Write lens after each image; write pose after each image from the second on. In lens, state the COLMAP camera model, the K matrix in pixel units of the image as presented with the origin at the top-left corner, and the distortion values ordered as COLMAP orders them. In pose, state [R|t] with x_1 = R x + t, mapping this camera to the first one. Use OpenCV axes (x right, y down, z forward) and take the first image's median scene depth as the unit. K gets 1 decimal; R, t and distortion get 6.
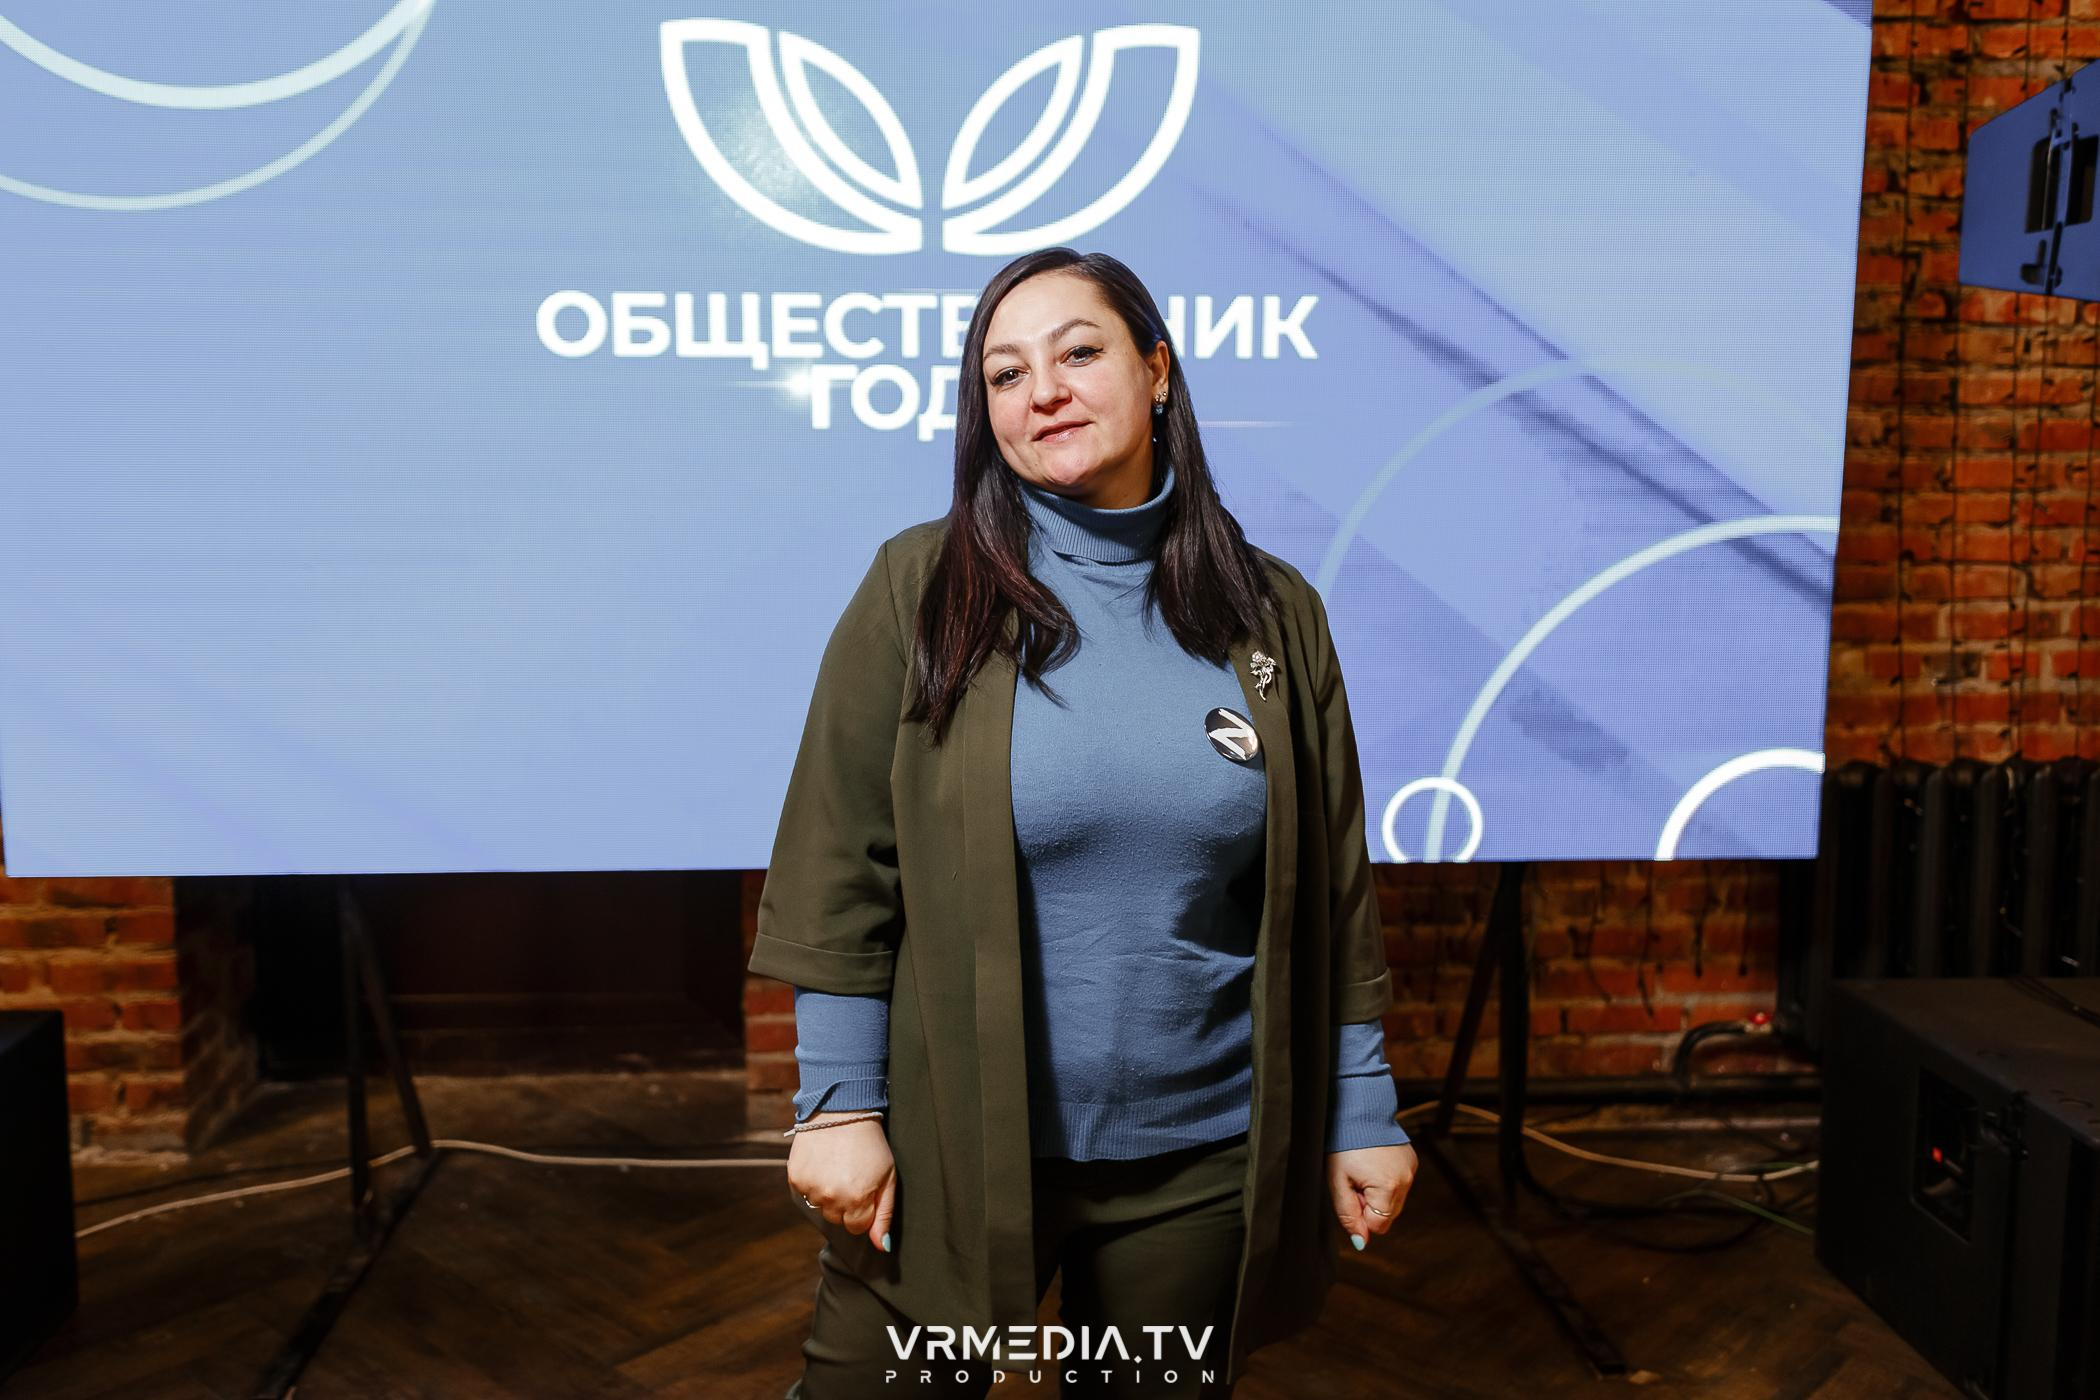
lens RADIAL K [[1624.0, 0, 1016.3], [0, 1624.0, 679.9], [0, 0, 1]] dist [0.007750, -0.002926]
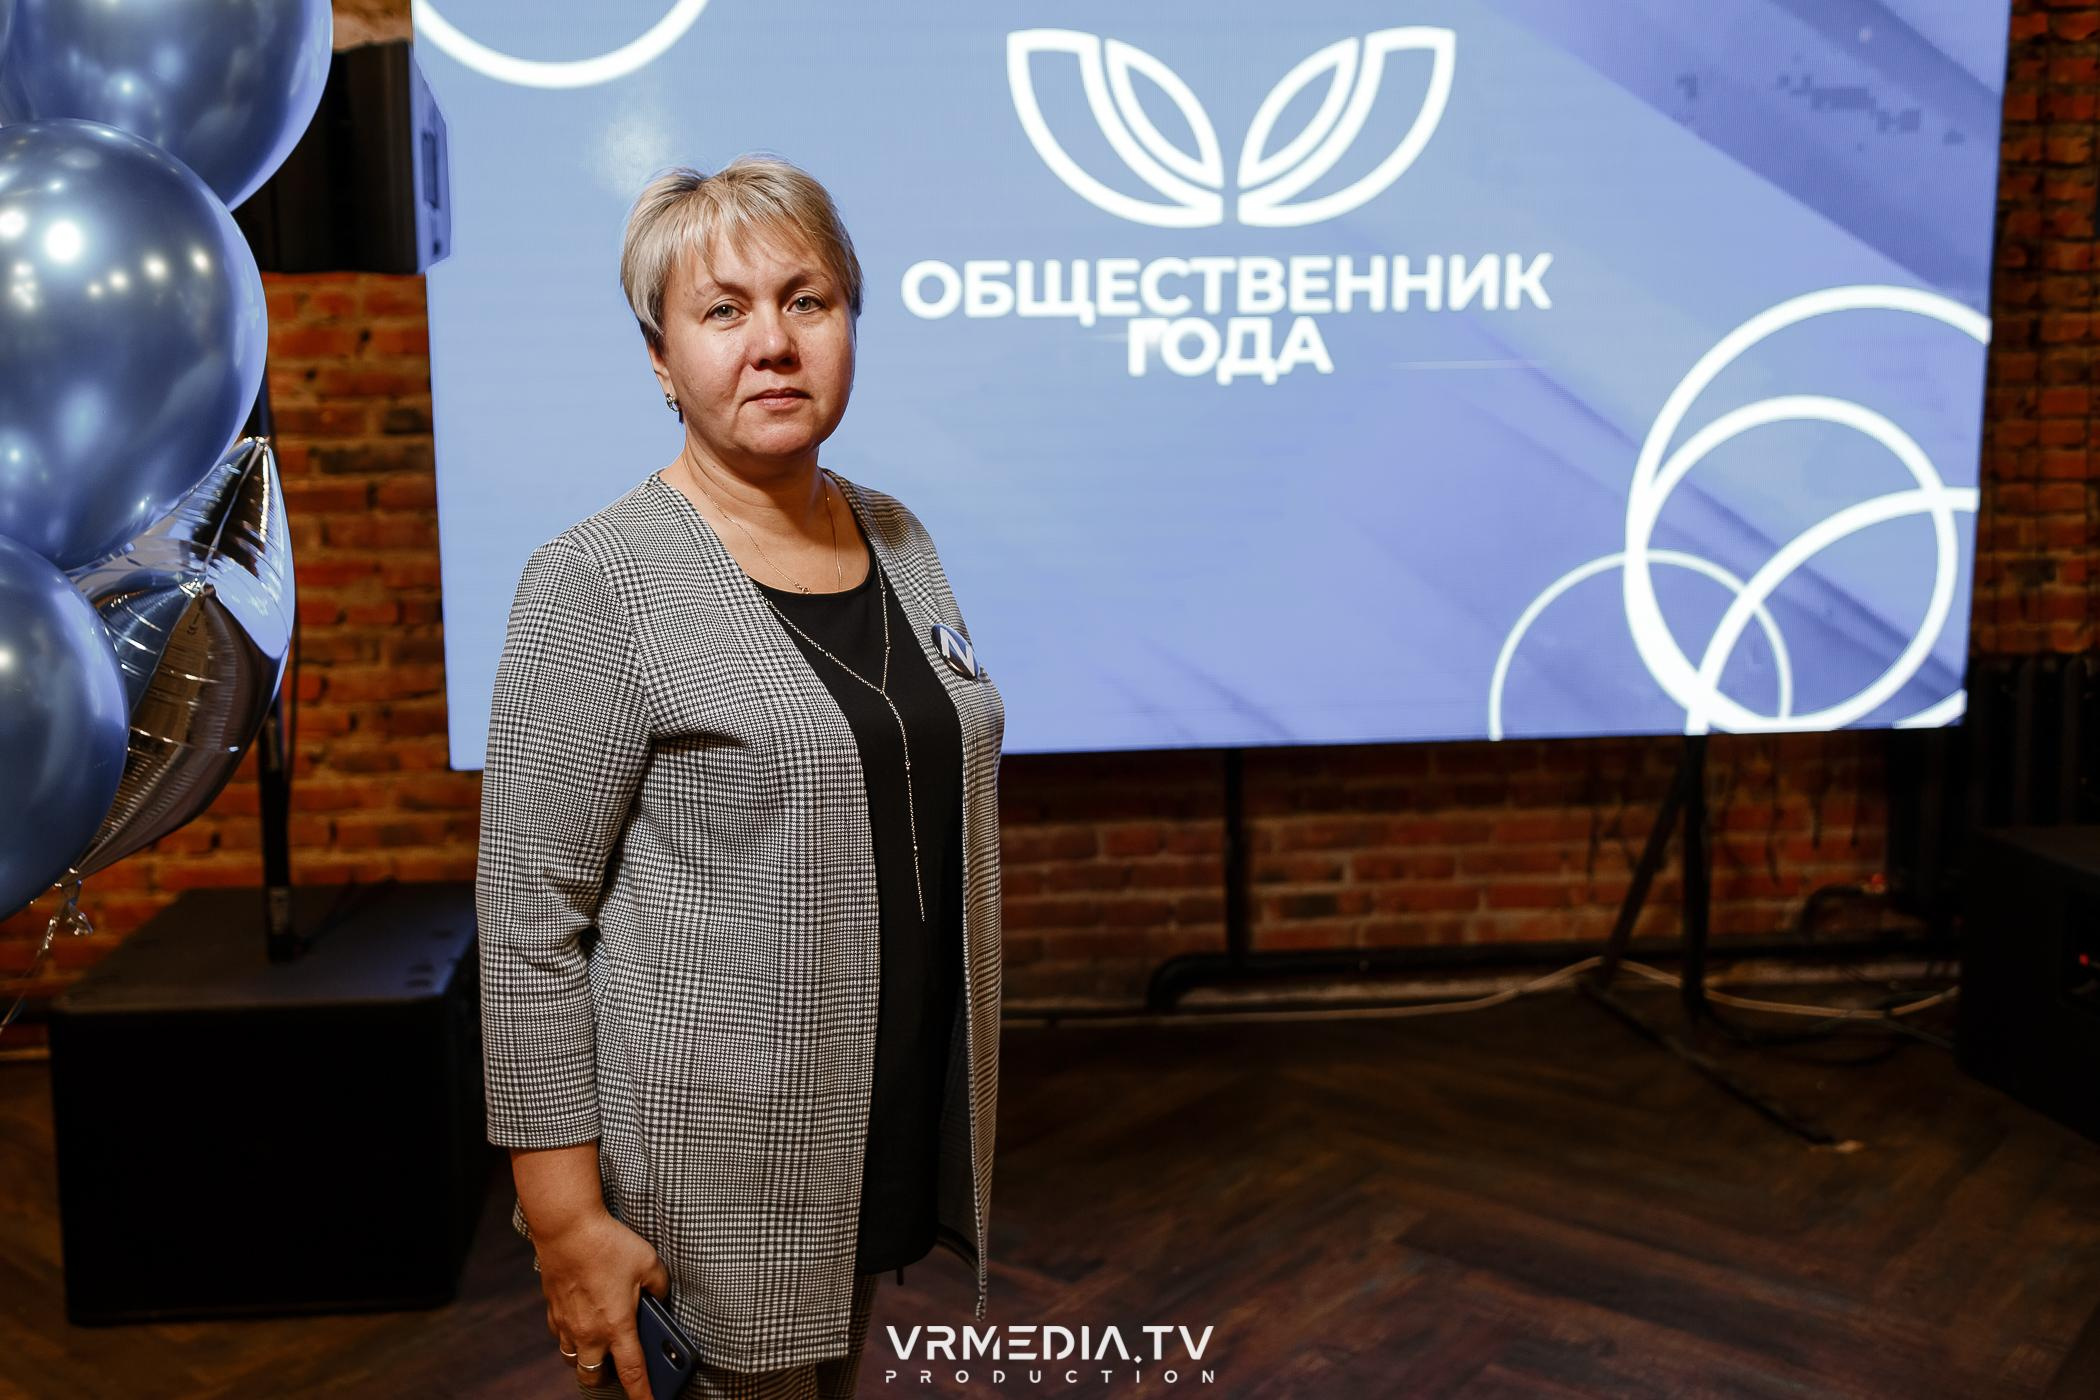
lens RADIAL K [[1693.8, 0, 852.8], [0, 1693.8, 691.0], [0, 0, 1]] dist [-0.004372, -0.002581]
pose [[0.999745, -0.020658, 0.009120, -0.280543], [0.020554, 0.999725, 0.011325, 0.047210], [-0.009352, -0.011135, 0.999894, -0.191082]]
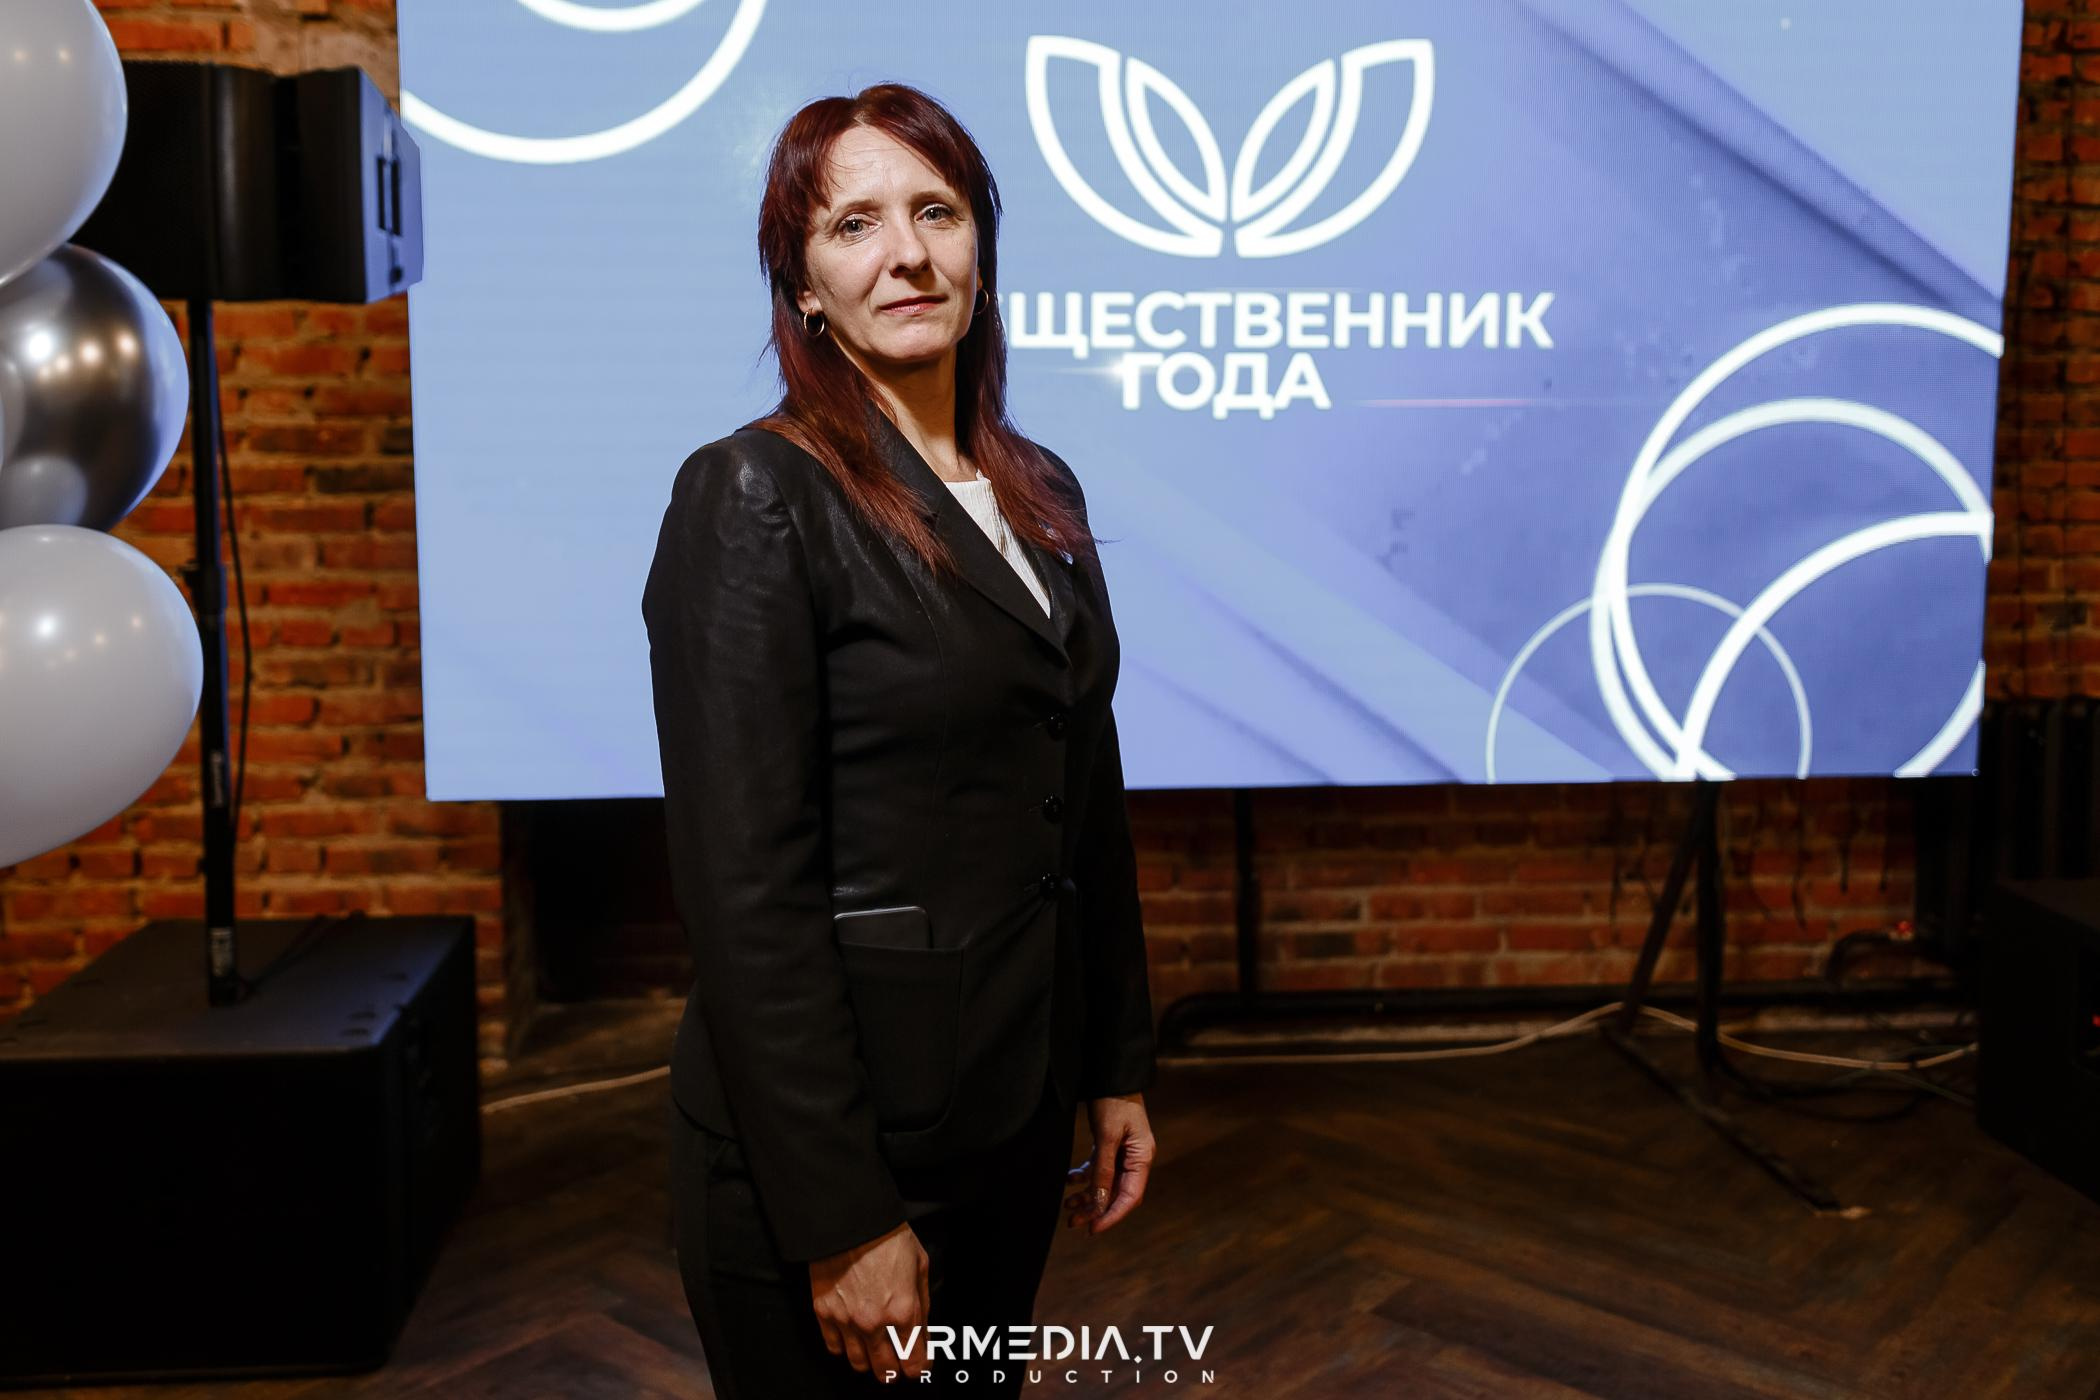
lens RADIAL K [[1677.5, 0, 986.2], [0, 1677.5, 631.8], [0, 0, 1]] dist [0.006937, -0.005159]
pose [[0.999857, -0.006223, 0.015711, -0.199761], [0.006582, 0.999715, -0.022938, 0.026911], [-0.015563, 0.023038, 0.999613, -0.162279]]
